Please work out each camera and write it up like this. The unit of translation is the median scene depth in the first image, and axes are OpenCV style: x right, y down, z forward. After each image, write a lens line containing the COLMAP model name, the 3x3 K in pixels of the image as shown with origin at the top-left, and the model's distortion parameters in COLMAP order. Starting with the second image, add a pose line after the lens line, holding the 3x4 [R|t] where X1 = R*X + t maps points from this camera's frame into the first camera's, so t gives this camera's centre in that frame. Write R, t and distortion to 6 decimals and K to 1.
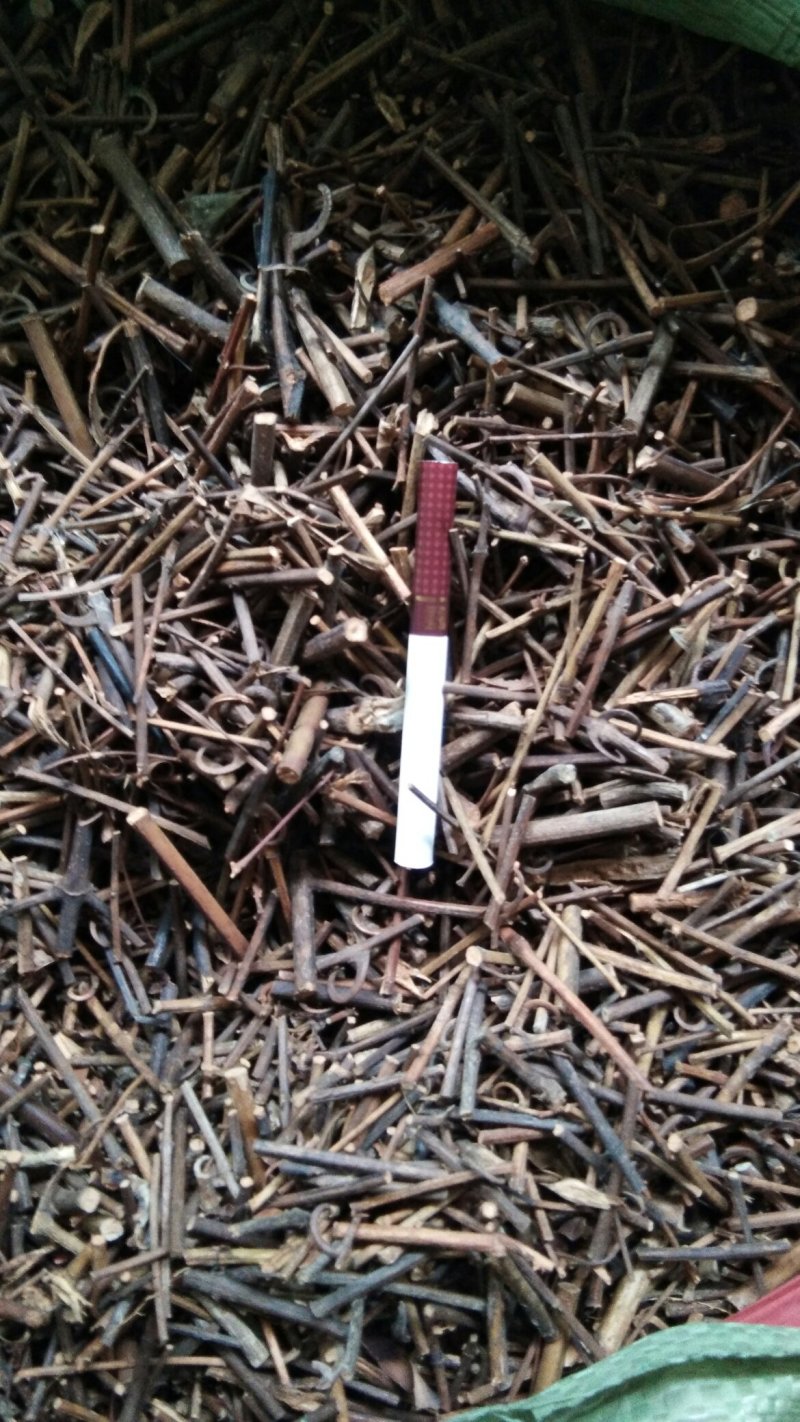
lens RADIAL K [[1095.3, 0, 391.5], [0, 1095.3, 710.0], [0, 0, 1]] dist [0.096731, -0.004246]
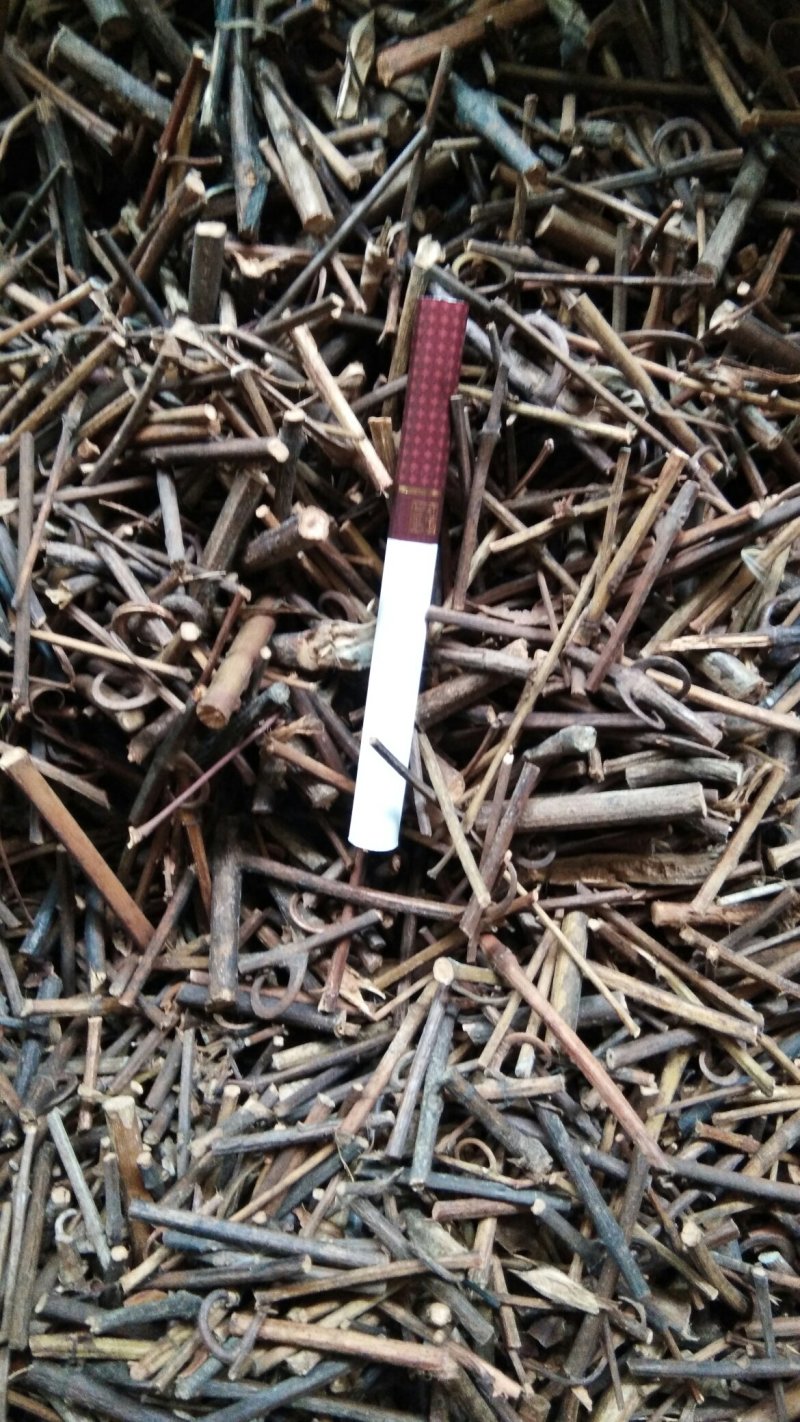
lens RADIAL K [[1095.3, 0, 407.4], [0, 1095.3, 721.4], [0, 0, 1]] dist [0.096731, -0.004246]
pose [[0.997321, 0.066891, 0.029607, 0.015890], [-0.068013, 0.996934, 0.038692, 0.024292], [-0.026928, -0.040602, 0.998812, 0.246059]]
